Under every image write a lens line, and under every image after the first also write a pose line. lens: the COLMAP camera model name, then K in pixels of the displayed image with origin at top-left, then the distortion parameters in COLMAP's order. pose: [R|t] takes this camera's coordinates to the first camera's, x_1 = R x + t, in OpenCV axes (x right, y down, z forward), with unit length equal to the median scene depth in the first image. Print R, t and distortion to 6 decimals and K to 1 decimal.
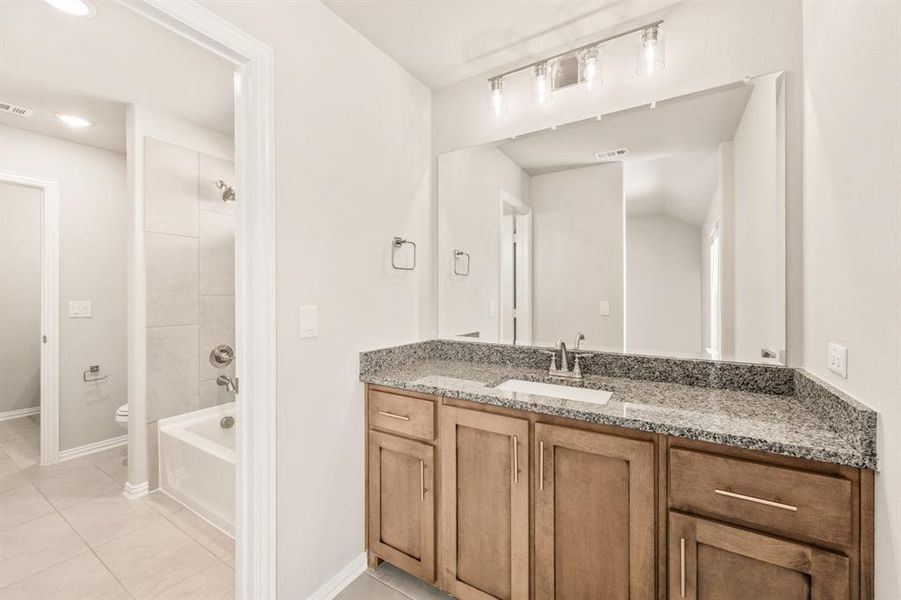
lens RADIAL K [[365.1, 0, 450.5], [0, 365.1, 300.0], [0, 0, 1]] dist [0.000029, 0.000038]
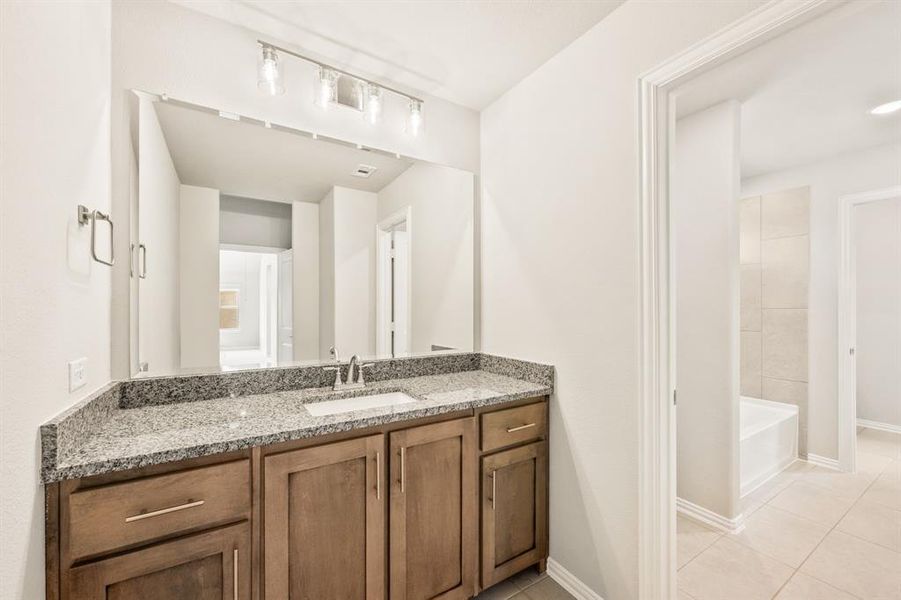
lens RADIAL K [[365.4, 0, 452.9], [0, 365.4, 306.6], [0, 0, 1]] dist [-0.001136, -0.000276]
pose [[0.432663, 0.008189, 0.901518, -0.488530], [0.010107, 0.999852, -0.013932, -0.002571], [-0.901499, 0.015139, 0.432517, 0.305926]]
